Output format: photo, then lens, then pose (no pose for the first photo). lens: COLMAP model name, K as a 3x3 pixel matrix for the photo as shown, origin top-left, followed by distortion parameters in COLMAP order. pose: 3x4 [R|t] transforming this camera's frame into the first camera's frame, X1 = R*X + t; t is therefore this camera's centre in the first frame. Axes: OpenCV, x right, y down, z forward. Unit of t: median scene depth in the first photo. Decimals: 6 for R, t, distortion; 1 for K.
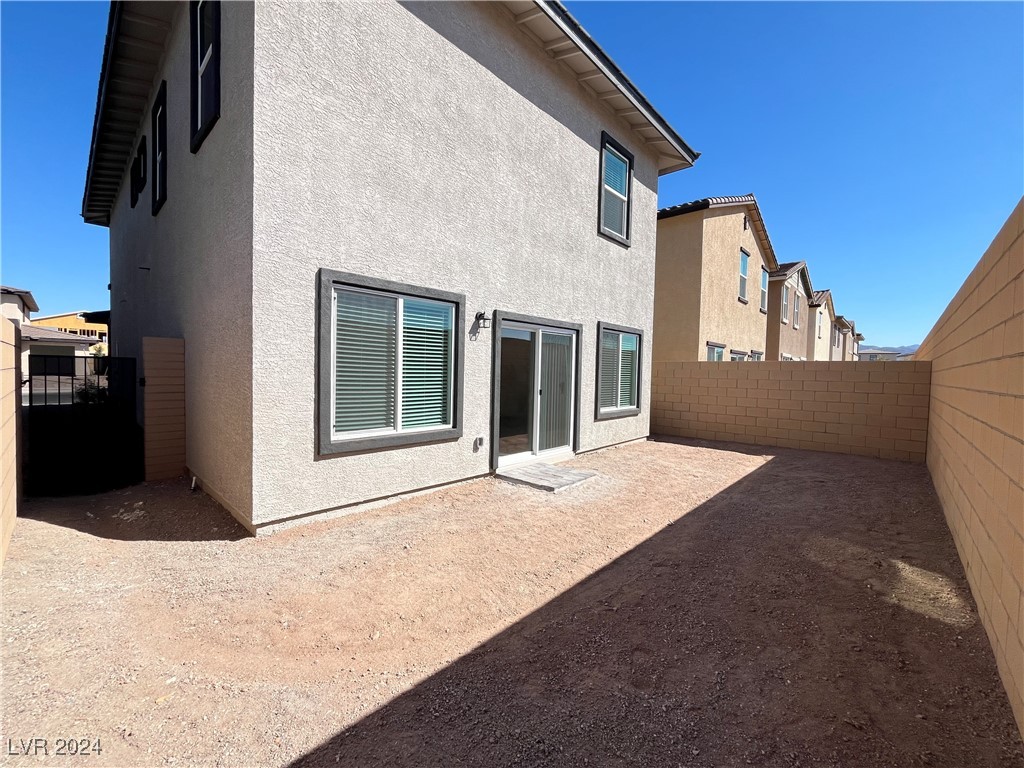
lens RADIAL K [[417.4, 0, 515.7], [0, 417.4, 375.8], [0, 0, 1]] dist [-0.000584, 0.000096]
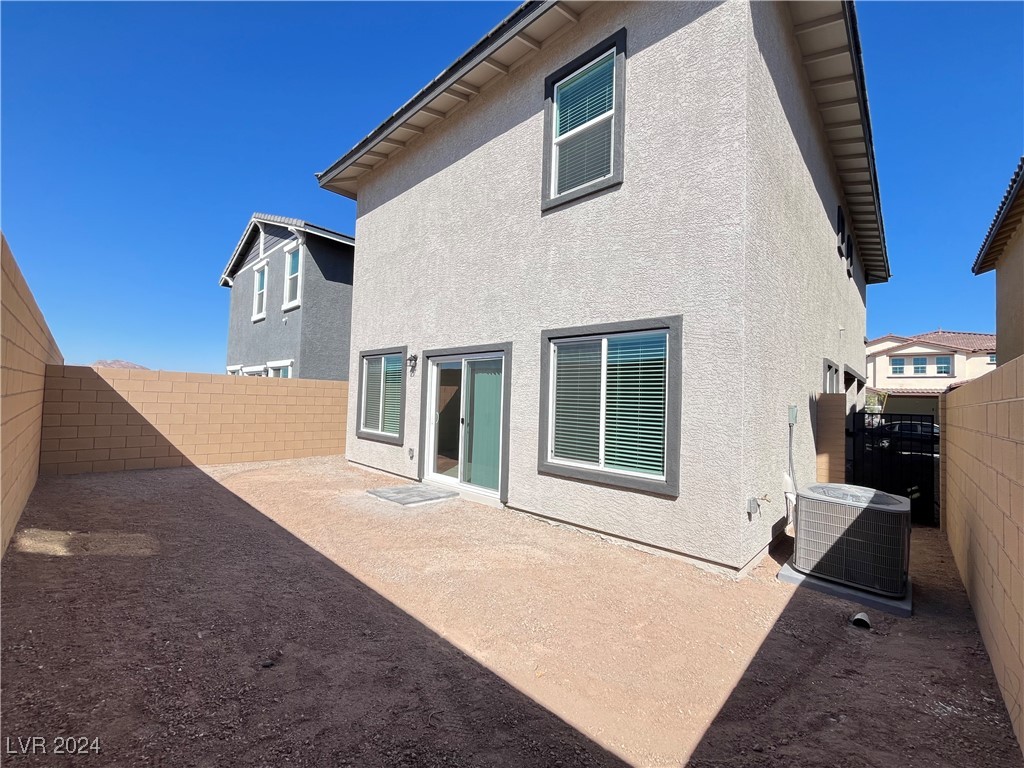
lens RADIAL K [[416.4, 0, 512.6], [0, 416.4, 384.4], [0, 0, 1]] dist [-0.002538, -0.000036]
pose [[-0.016396, -0.065586, -0.997712, 0.955608], [-0.055997, 0.996340, -0.064576, 0.009244], [0.998296, 0.054810, -0.020008, 1.029149]]
